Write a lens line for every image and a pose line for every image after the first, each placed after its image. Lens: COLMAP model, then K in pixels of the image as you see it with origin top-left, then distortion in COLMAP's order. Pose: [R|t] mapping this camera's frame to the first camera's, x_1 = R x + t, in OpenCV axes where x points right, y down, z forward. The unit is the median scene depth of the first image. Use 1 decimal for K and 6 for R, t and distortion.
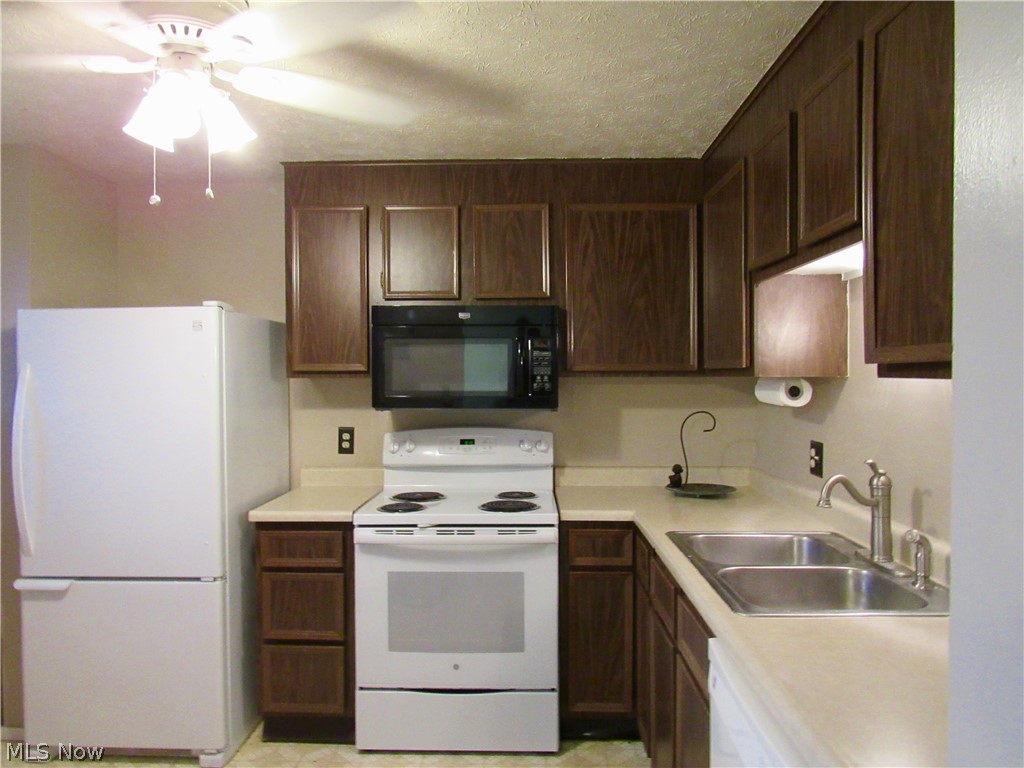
lens RADIAL K [[742.0, 0, 510.4], [0, 742.0, 388.7], [0, 0, 1]] dist [-0.006626, -0.003449]
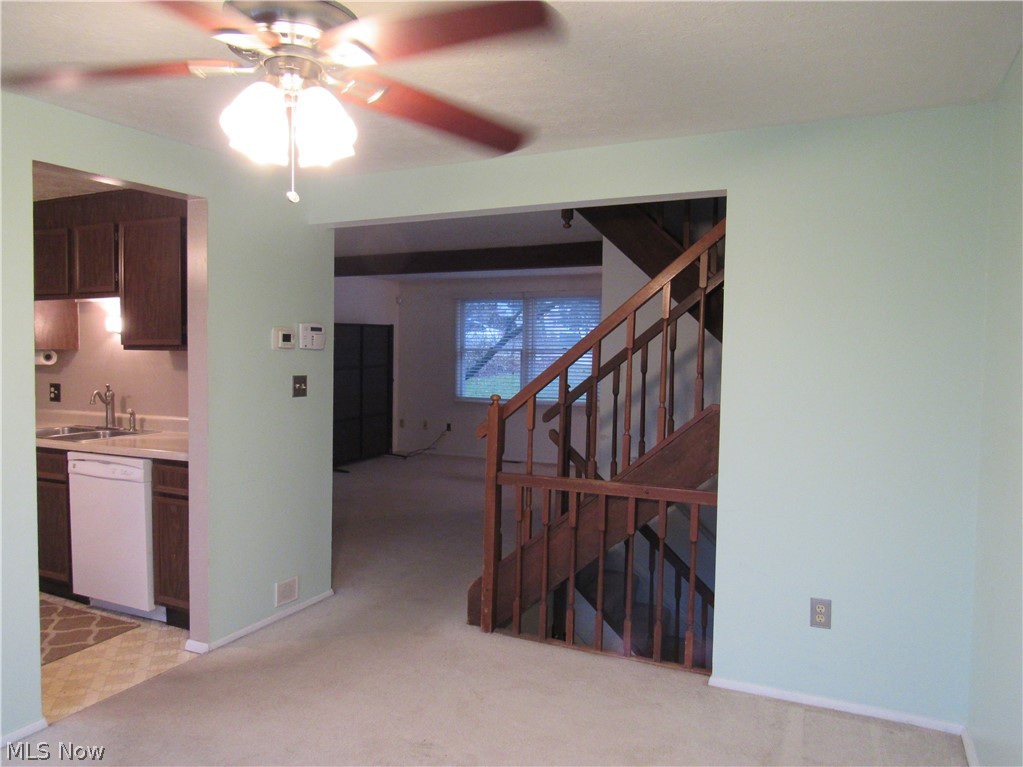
lens RADIAL K [[741.2, 0, 511.2], [0, 741.2, 384.5], [0, 0, 1]] dist [-0.006626, -0.003449]
pose [[0.409027, -0.033979, 0.911889, -0.799639], [0.006023, 0.999385, 0.034537, 0.014578], [-0.912502, -0.008635, 0.408981, -0.807131]]
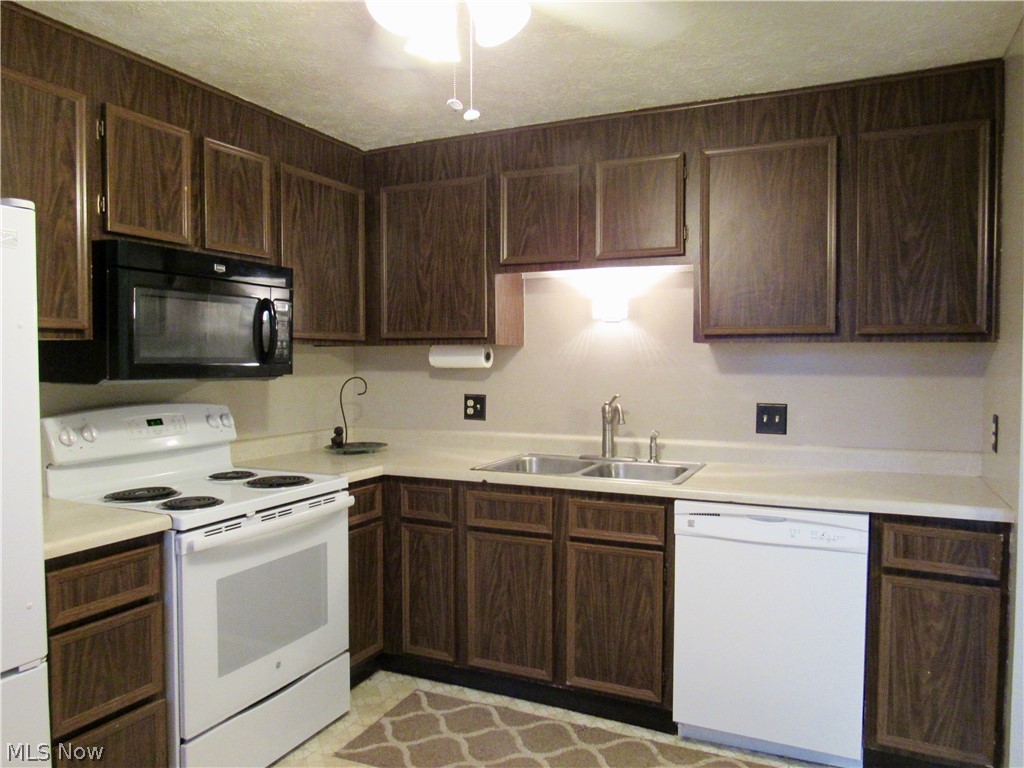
lens RADIAL K [[742.0, 0, 511.0], [0, 742.0, 388.1], [0, 0, 1]] dist [-0.006626, -0.003449]
pose [[0.394819, -0.034279, 0.918119, -0.763777], [0.015238, 0.999411, 0.030762, 0.018698], [-0.918633, 0.001845, 0.395109, 0.386214]]
